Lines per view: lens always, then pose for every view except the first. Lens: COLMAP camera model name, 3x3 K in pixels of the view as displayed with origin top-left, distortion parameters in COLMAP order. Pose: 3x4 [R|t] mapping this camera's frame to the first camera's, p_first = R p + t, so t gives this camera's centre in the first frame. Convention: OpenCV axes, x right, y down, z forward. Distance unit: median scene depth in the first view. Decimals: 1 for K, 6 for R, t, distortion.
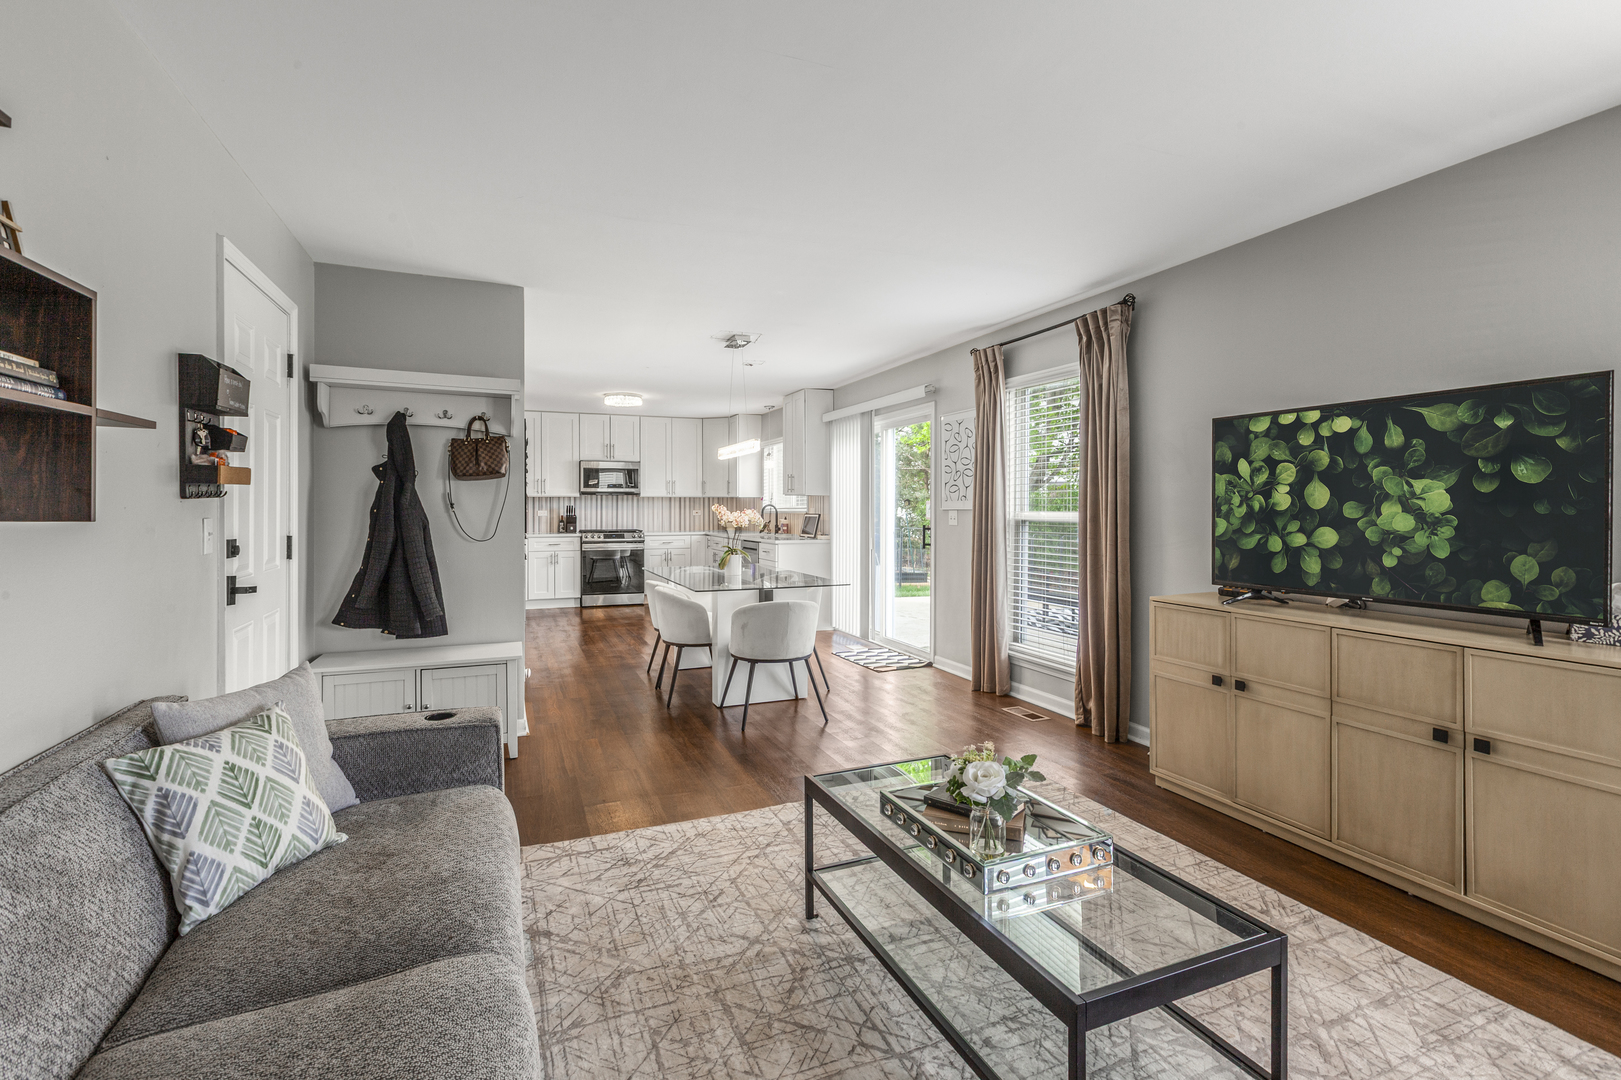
lens RADIAL K [[748.4, 0, 808.4], [0, 748.4, 515.8], [0, 0, 1]] dist [0.003554, 0.000130]
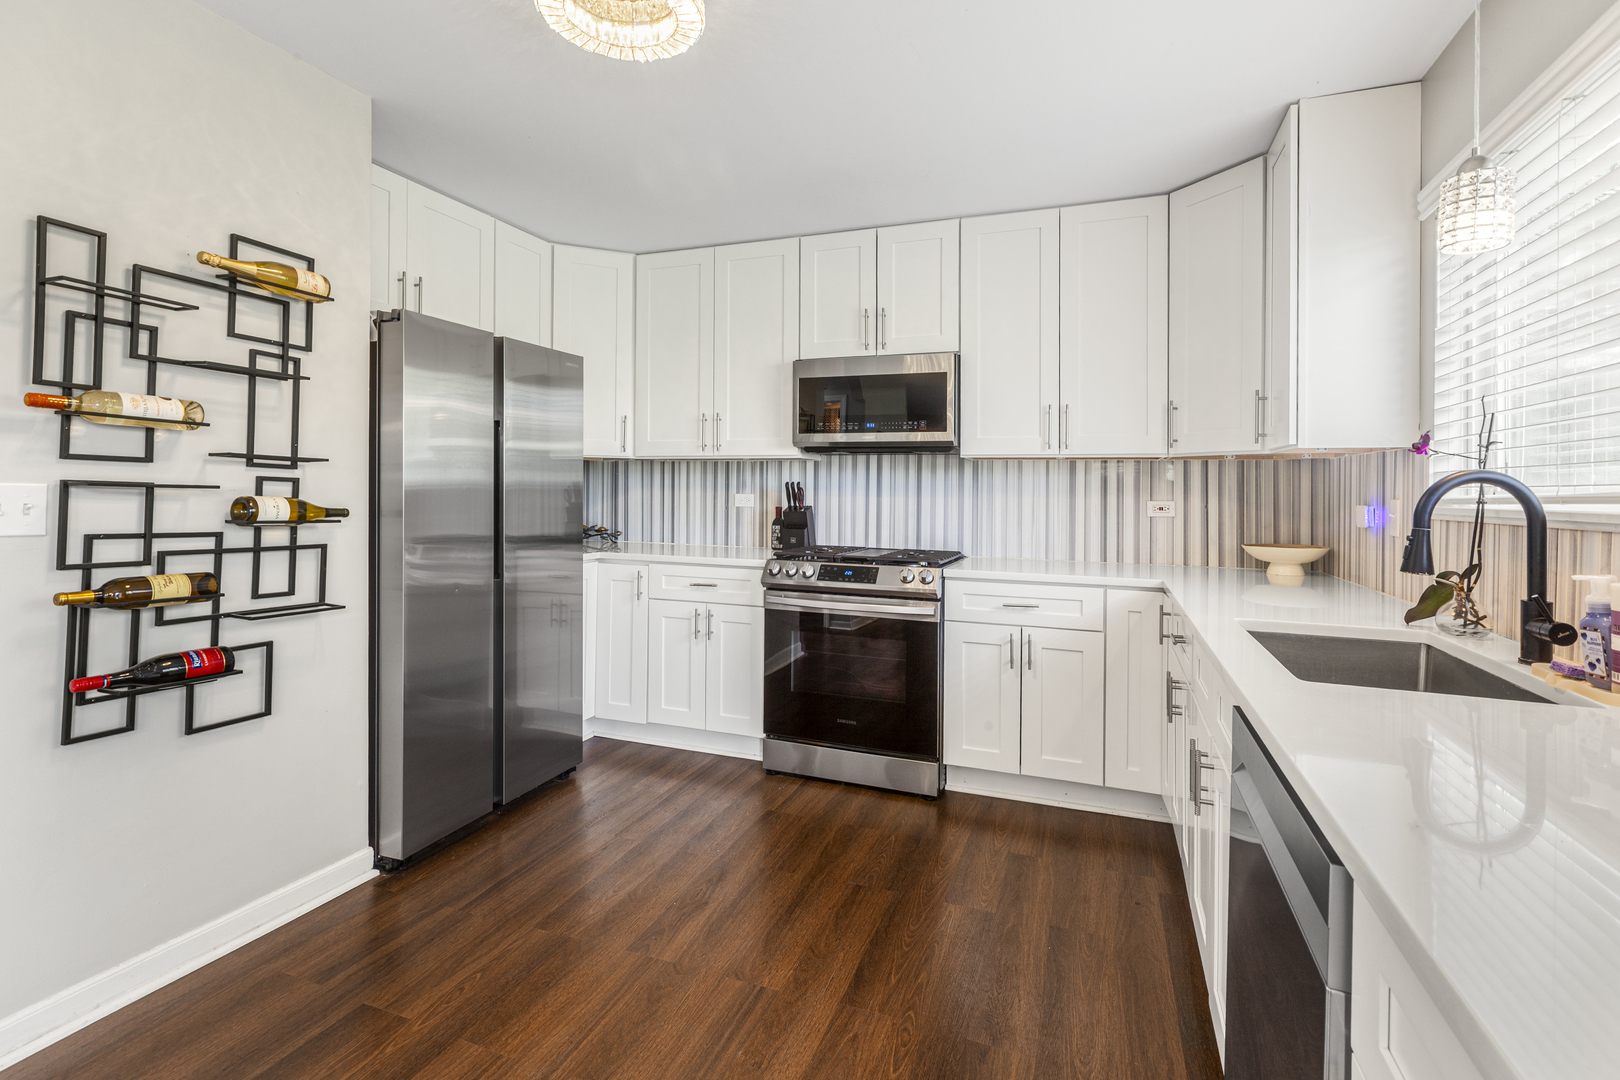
lens RADIAL K [[763.9, 0, 806.0], [0, 763.9, 481.5], [0, 0, 1]] dist [0.008592, 0.000171]
pose [[0.728781, -0.001125, -0.684746, -0.040456], [-0.011887, 0.999827, -0.014294, -0.008403], [0.684643, 0.018557, 0.728642, 0.721720]]
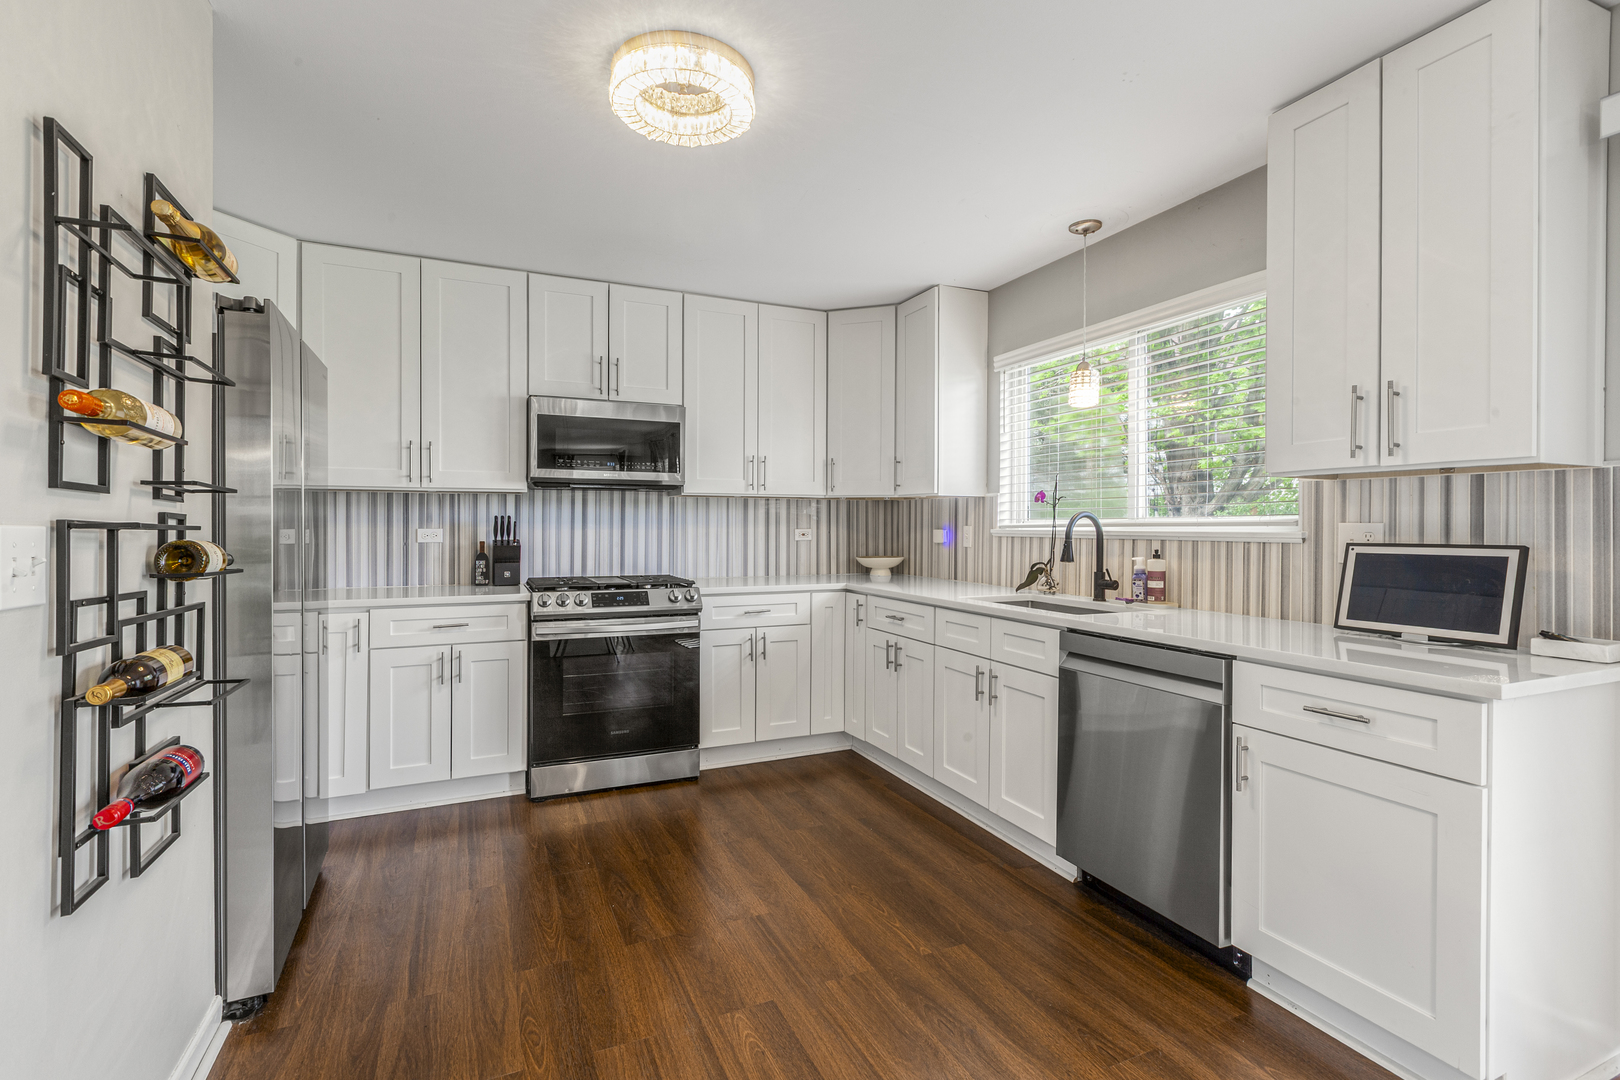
lens RADIAL K [[747.9, 0, 807.9], [0, 747.9, 515.8], [0, 0, 1]] dist [0.003554, 0.000130]
pose [[0.999432, 0.000086, 0.033703, -0.175733], [0.000392, 0.999899, -0.014198, -0.008164], [-0.033701, 0.014203, 0.999331, 0.614055]]
